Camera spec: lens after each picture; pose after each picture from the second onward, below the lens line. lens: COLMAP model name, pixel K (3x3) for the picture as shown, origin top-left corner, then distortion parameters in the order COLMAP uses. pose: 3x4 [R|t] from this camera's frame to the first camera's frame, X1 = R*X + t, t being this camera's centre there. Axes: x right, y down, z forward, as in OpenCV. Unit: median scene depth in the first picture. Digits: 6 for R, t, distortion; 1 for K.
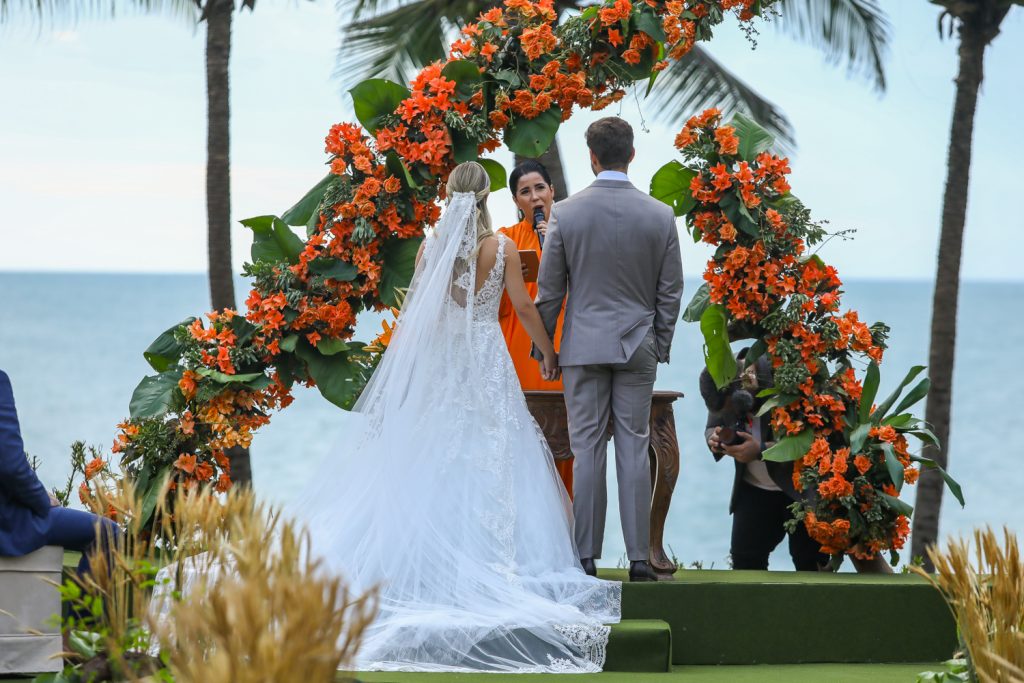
lens RADIAL K [[4456.9, 0, 512.0], [0, 4456.9, 341.5], [0, 0, 1]] dist [-0.131039, 3.218915]
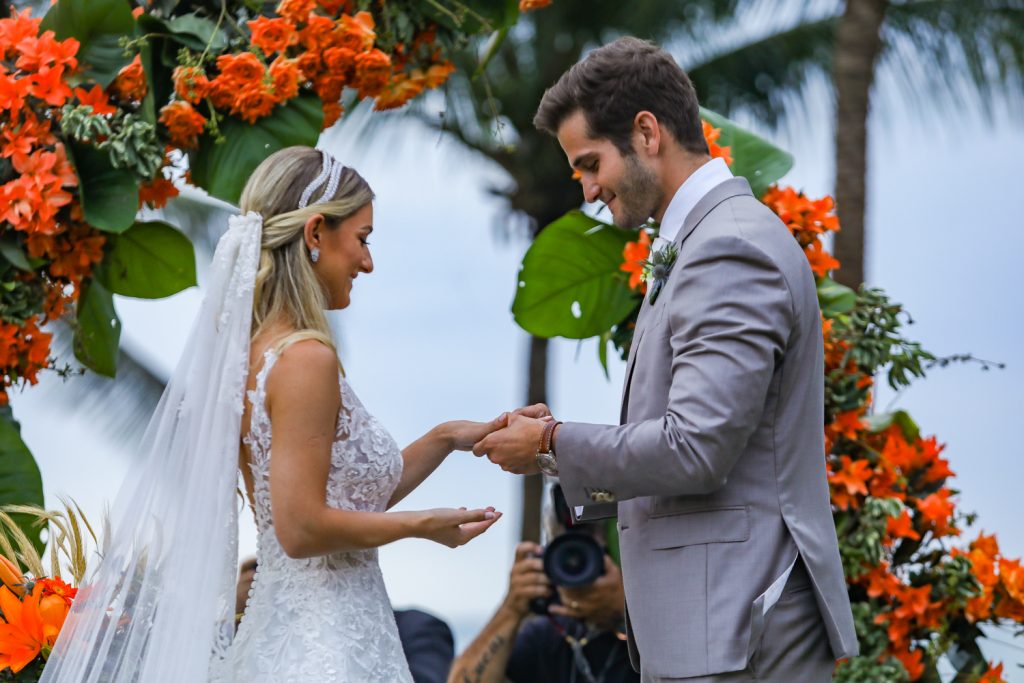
lens RADIAL K [[4456.9, 0, 512.0], [0, 4456.9, 341.5], [0, 0, 1]] dist [-0.131039, 3.218915]
pose [[0.986969, -0.036405, 0.156735, -0.039932], [0.047677, 0.996493, -0.068769, 0.002408], [-0.153682, 0.075345, 0.985244, 0.571197]]
